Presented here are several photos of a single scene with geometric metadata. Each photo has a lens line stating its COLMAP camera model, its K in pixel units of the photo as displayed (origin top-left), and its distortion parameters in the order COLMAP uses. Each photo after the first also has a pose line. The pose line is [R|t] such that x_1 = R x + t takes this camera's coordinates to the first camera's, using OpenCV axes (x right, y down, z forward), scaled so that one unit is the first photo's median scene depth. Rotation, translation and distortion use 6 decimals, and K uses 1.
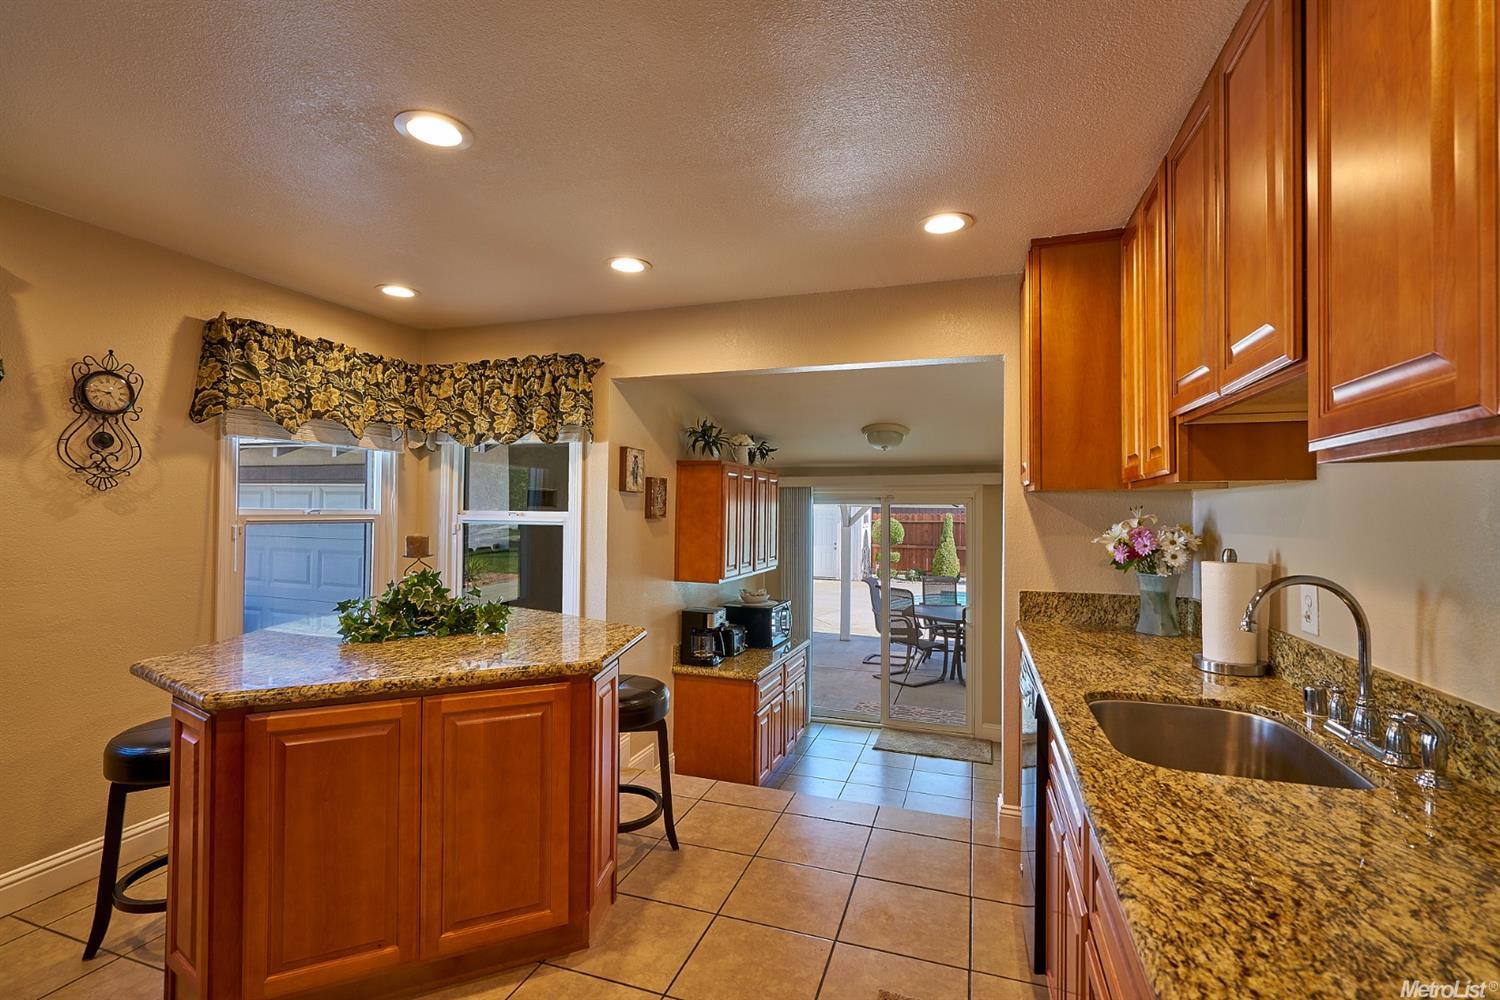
lens RADIAL K [[674.4, 0, 745.3], [0, 674.4, 504.0], [0, 0, 1]] dist [-0.005826, 0.001359]
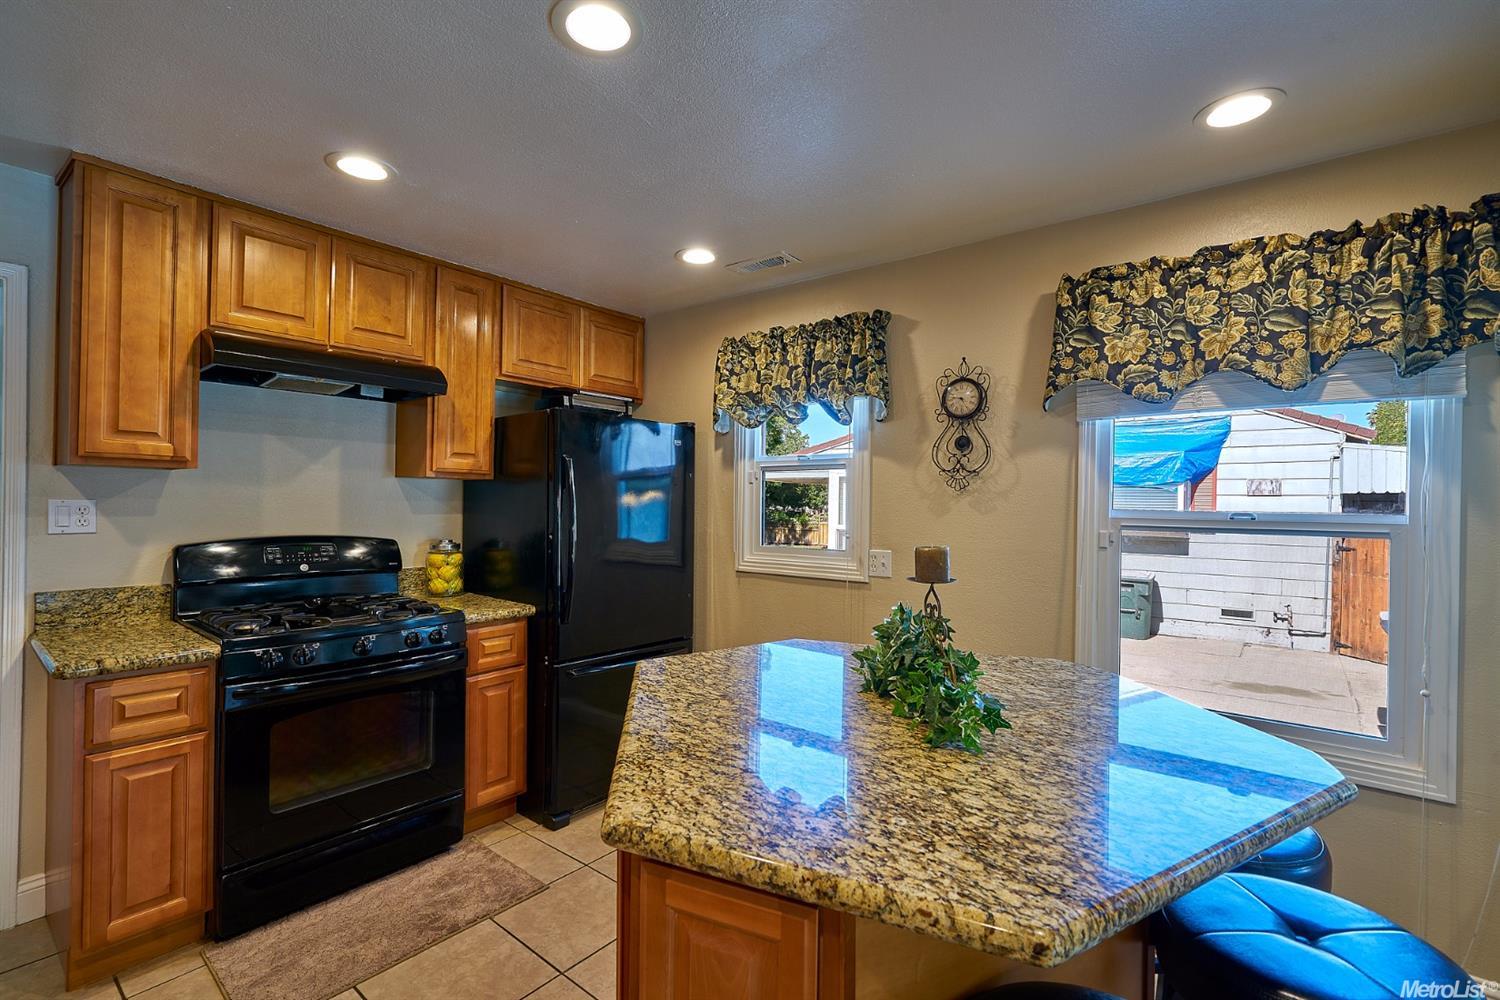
lens RADIAL K [[674.4, 0, 746.7], [0, 674.4, 502.2], [0, 0, 1]] dist [-0.005826, 0.001359]
pose [[-0.335578, -0.011272, -0.941945, 0.142146], [-0.006475, 0.999932, -0.009659, 0.009212], [0.941990, 0.002858, -0.335628, 0.898771]]
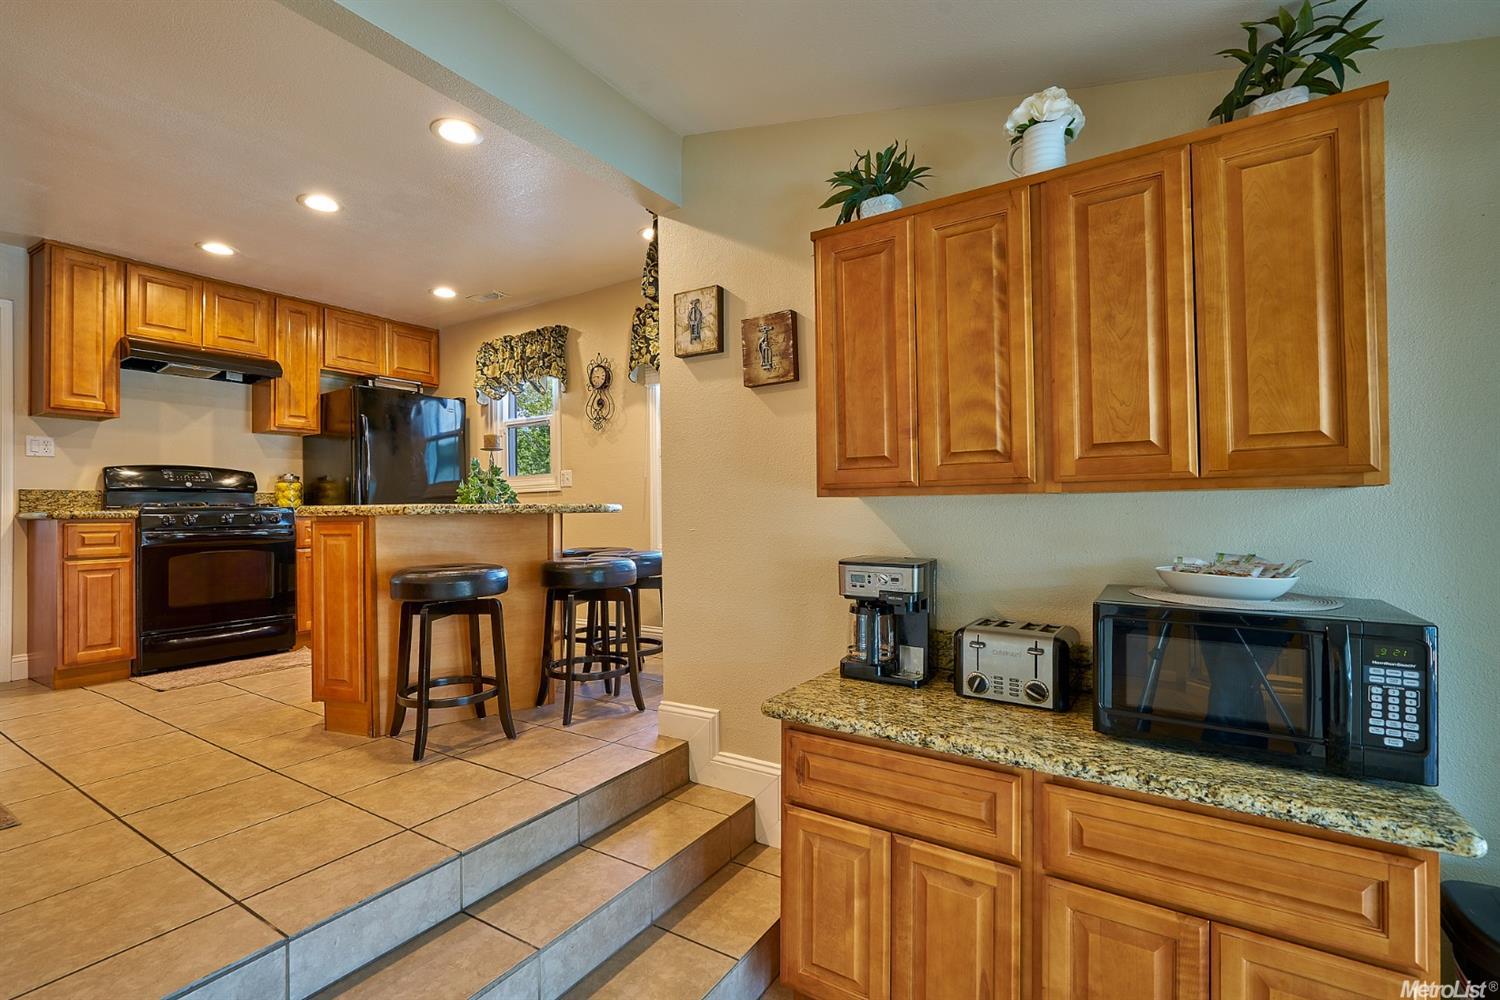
lens RADIAL K [[674.4, 0, 748.5], [0, 674.4, 501.8], [0, 0, 1]] dist [-0.005826, 0.001359]
pose [[-0.233310, -0.014831, -0.972289, 0.635429], [0.021583, 0.999558, -0.020426, 0.191122], [0.972163, -0.025751, -0.232887, 1.571695]]
